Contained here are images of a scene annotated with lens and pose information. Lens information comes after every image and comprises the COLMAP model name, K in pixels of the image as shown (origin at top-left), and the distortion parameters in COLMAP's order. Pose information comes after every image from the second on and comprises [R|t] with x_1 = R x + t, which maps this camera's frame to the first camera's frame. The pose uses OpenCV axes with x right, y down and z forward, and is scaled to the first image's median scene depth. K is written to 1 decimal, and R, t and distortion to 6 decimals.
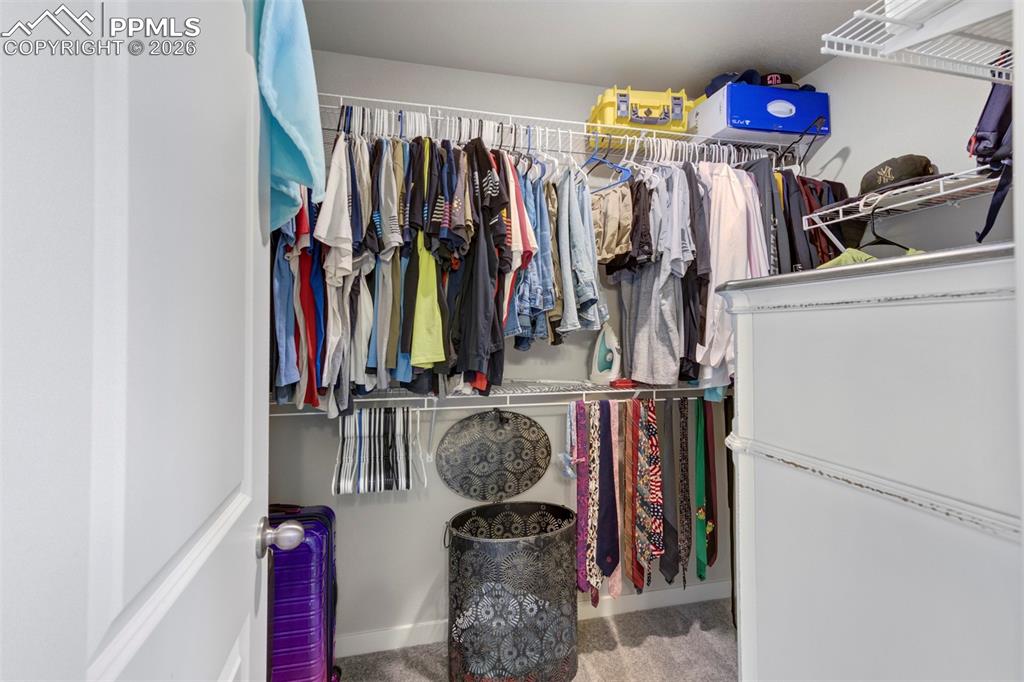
lens RADIAL K [[470.2, 0, 513.5], [0, 470.2, 335.0], [0, 0, 1]] dist [-0.001903, 0.007323]
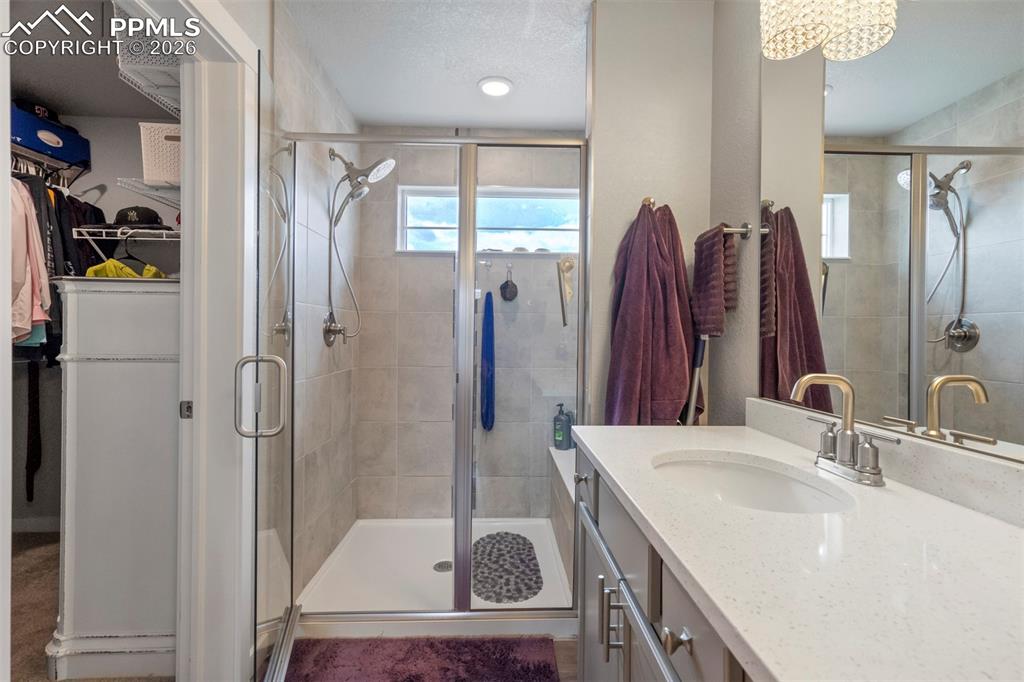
lens RADIAL K [[470.2, 0, 515.4], [0, 470.2, 337.5], [0, 0, 1]] dist [-0.001903, 0.007323]
pose [[0.193475, 0.000656, 0.981105, -0.509434], [-0.010831, 0.999940, 0.001467, 0.056785], [-0.981045, -0.010910, 0.193470, -0.568275]]
